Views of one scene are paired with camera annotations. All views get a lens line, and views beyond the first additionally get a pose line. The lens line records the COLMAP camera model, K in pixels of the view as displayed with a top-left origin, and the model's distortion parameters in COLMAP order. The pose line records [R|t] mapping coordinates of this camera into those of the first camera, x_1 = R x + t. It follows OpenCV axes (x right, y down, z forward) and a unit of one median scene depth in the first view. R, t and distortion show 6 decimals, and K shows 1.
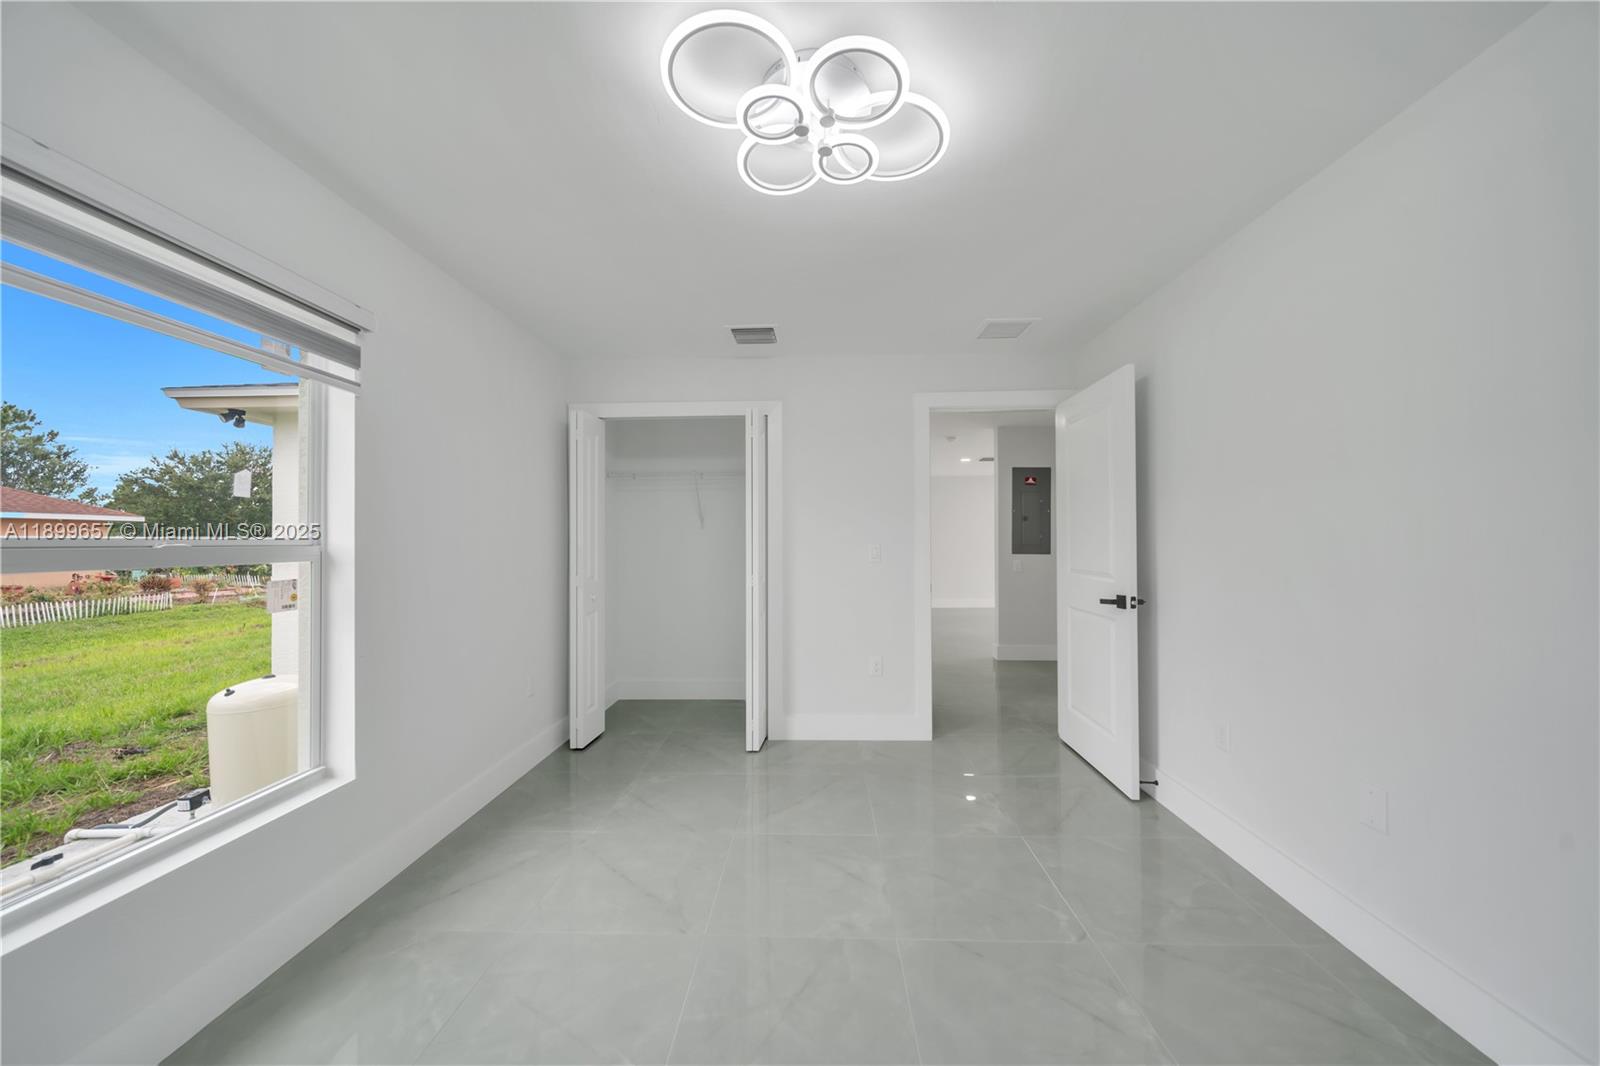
lens RADIAL K [[566.5, 0, 802.0], [0, 566.5, 537.0], [0, 0, 1]] dist [0.000183, -0.000768]
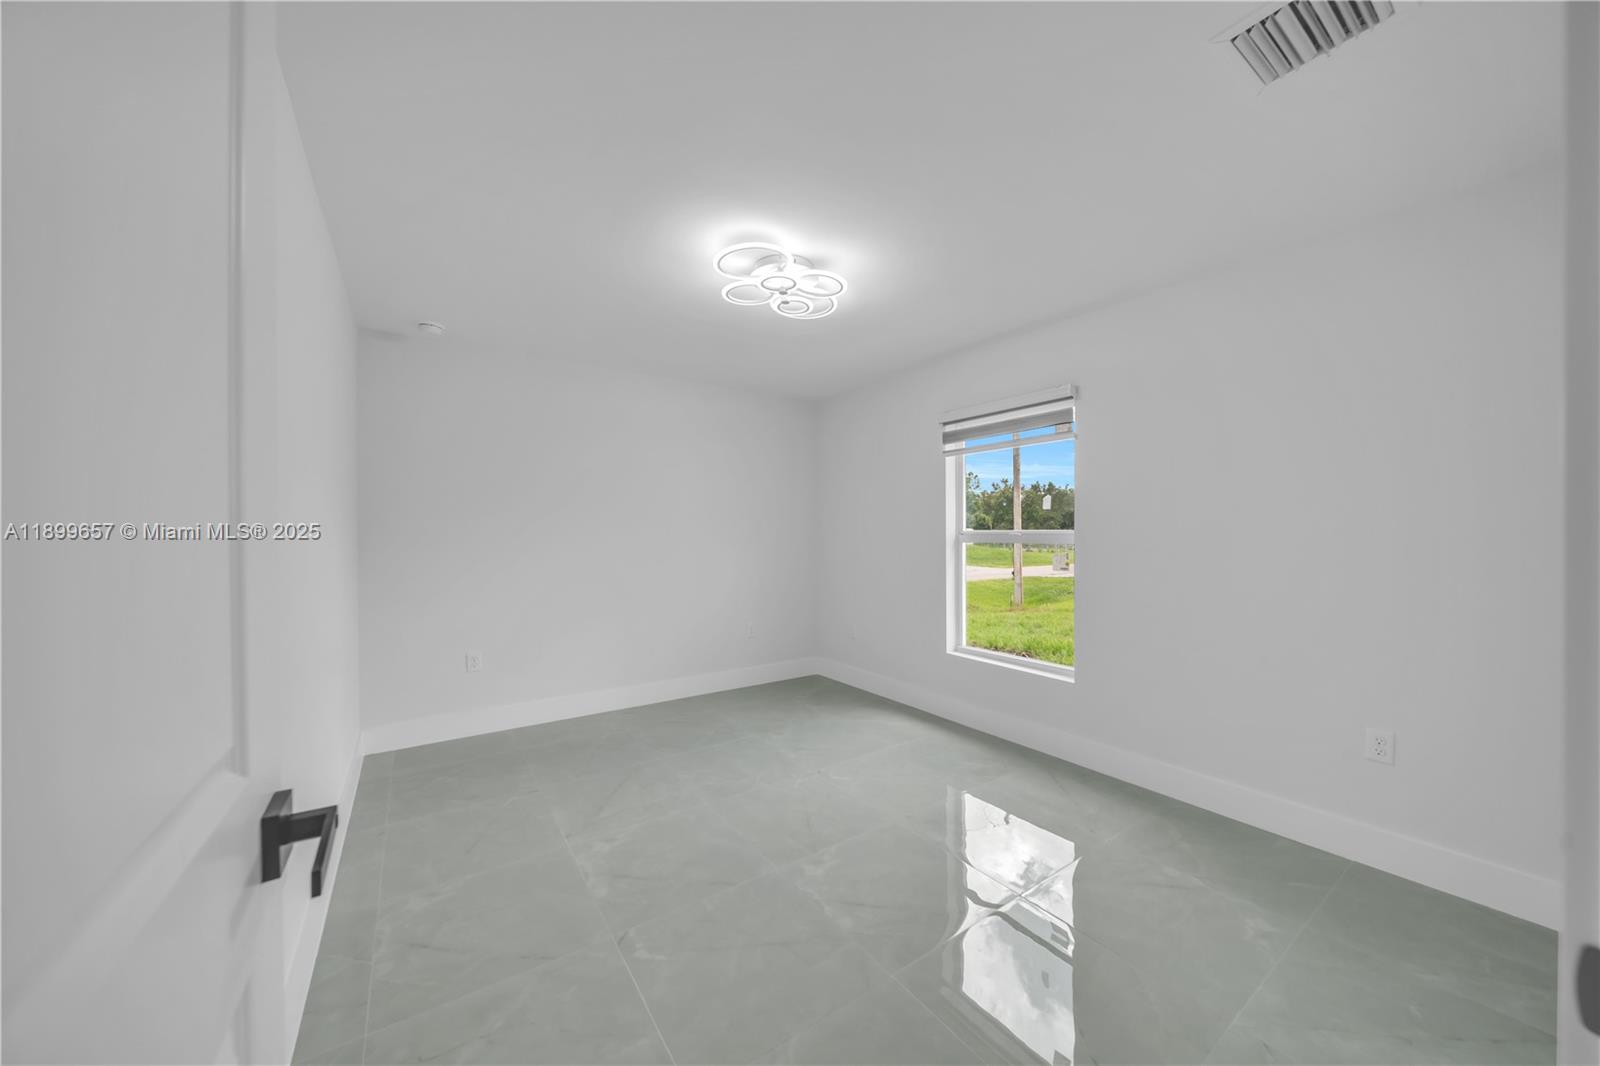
lens RADIAL K [[566.5, 0, 802.2], [0, 566.5, 534.5], [0, 0, 1]] dist [0.000183, -0.000768]
pose [[-0.803681, 0.010340, -0.594971, 0.797562], [0.007104, 0.999944, 0.007782, -0.003815], [0.595018, 0.002028, -0.803710, 1.917521]]
